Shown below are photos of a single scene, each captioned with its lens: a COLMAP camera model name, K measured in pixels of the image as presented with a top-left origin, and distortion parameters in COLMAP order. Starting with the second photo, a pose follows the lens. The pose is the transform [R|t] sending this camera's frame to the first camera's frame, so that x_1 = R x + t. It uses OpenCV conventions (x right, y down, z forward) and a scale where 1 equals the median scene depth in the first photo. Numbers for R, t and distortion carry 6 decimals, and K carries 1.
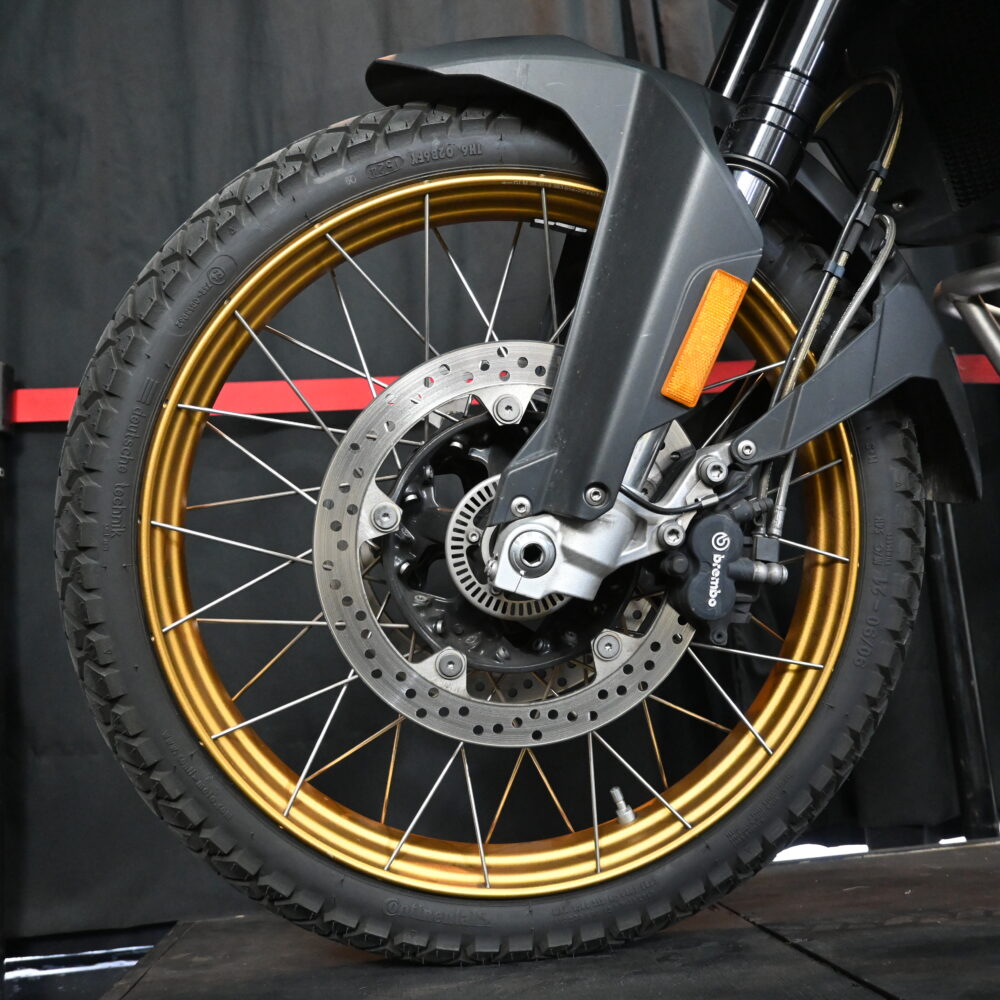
lens RADIAL K [[1032.1, 0, 500.0], [0, 1032.1, 500.0], [0, 0, 1]] dist [0.000153, -0.036410]
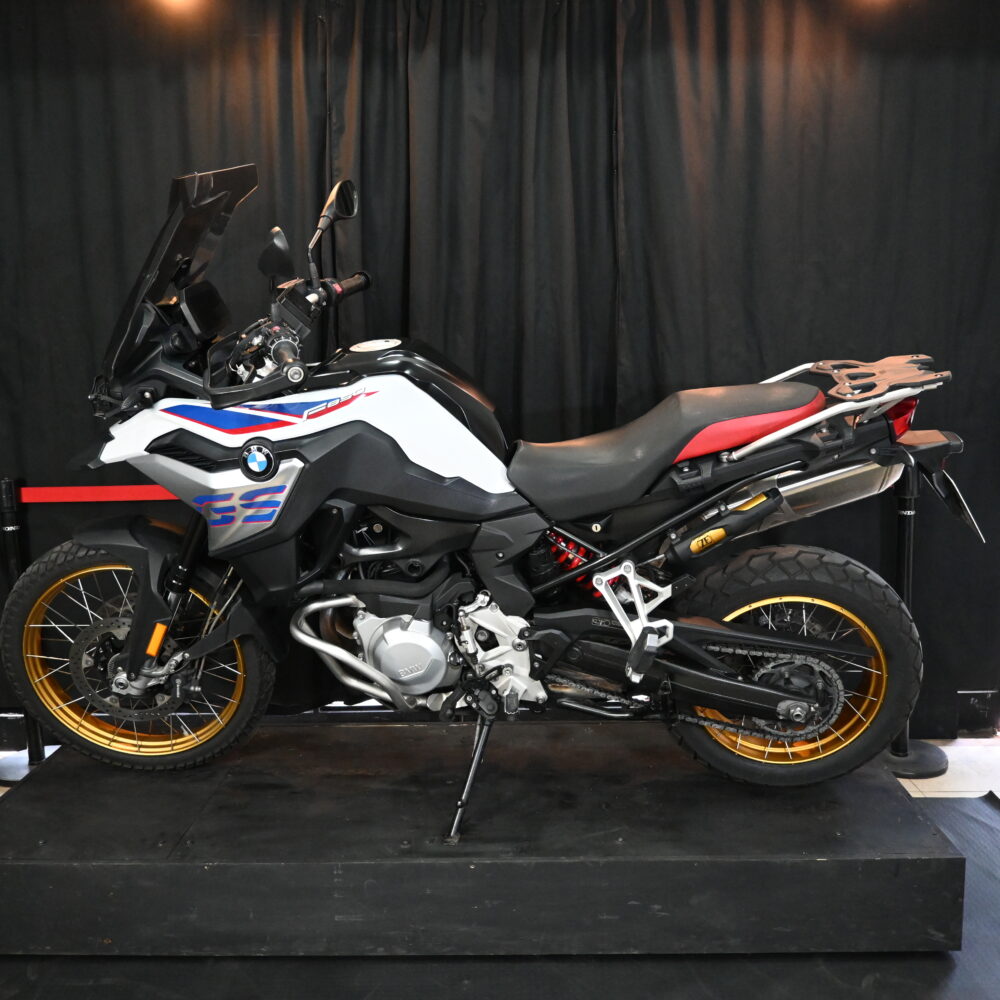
lens RADIAL K [[1032.1, 0, 500.0], [0, 1032.1, 500.0], [0, 0, 1]] dist [0.000153, -0.036410]
pose [[0.986613, 0.078441, -0.142975, 1.643735], [-0.022149, 0.933050, 0.359063, -1.706012], [0.161568, -0.351090, 0.922297, -1.705541]]
